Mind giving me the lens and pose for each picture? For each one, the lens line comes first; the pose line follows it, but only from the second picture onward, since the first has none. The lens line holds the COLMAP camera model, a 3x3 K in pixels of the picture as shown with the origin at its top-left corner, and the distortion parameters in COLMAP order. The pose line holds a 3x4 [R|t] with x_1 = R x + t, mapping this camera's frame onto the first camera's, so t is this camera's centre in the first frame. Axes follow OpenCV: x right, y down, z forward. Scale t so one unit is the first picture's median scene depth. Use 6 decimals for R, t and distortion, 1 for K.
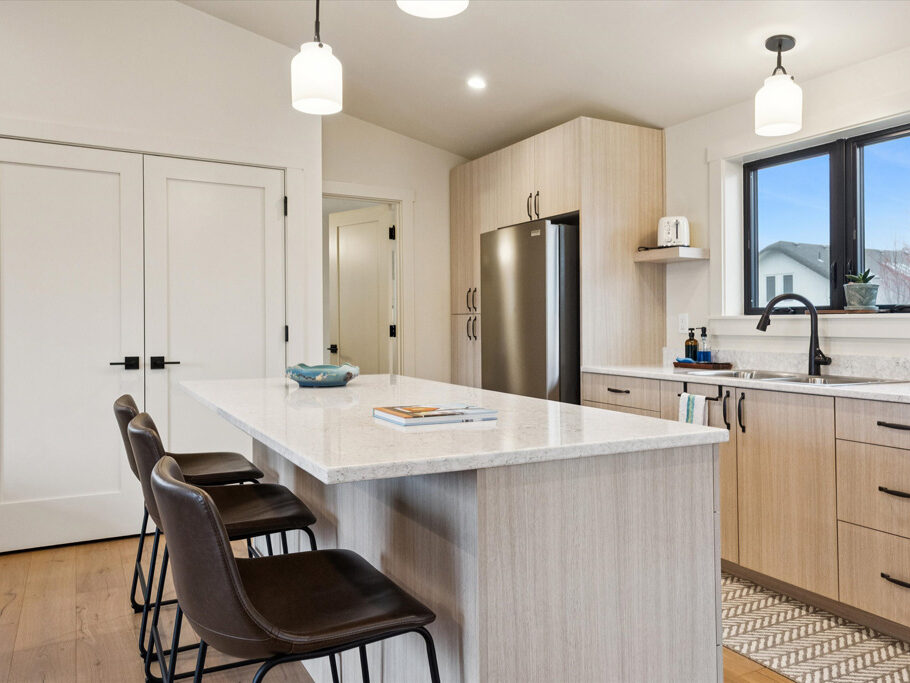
lens RADIAL K [[715.1, 0, 453.5], [0, 715.1, 318.6], [0, 0, 1]] dist [0.031402, 0.022421]
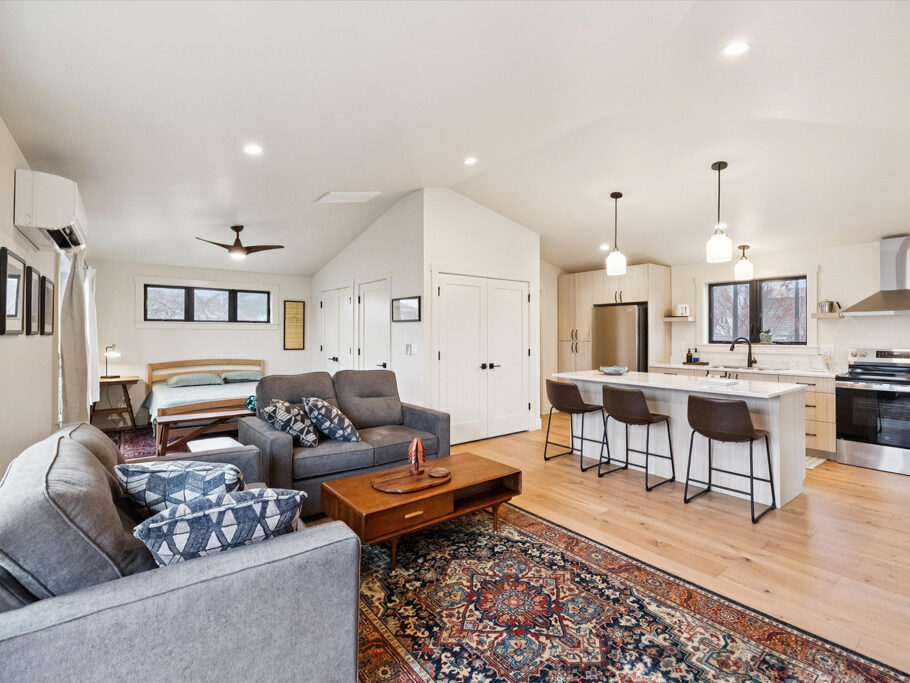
lens RADIAL K [[437.2, 0, 453.8], [0, 437.2, 331.9], [0, 0, 1]] dist [0.000435, 0.001973]
pose [[0.987830, -0.002771, 0.155511, -0.860231], [0.002867, 0.999996, -0.000394, -0.056926], [-0.155509, 0.000835, 0.987834, -0.457554]]
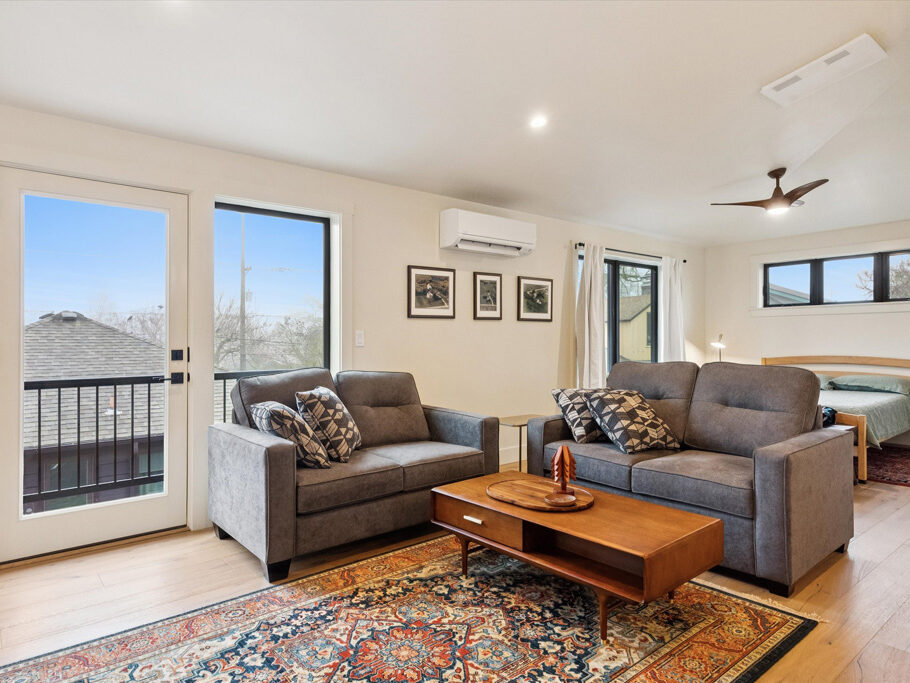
lens RADIAL K [[562.8, 0, 457.3], [0, 562.8, 342.1], [0, 0, 1]] dist [0.019244, 0.000650]
pose [[0.198901, -0.002773, -0.980016, -0.066720], [0.014292, 0.999898, 0.000071, 0.002053], [0.979915, -0.014021, 0.198921, 0.097205]]
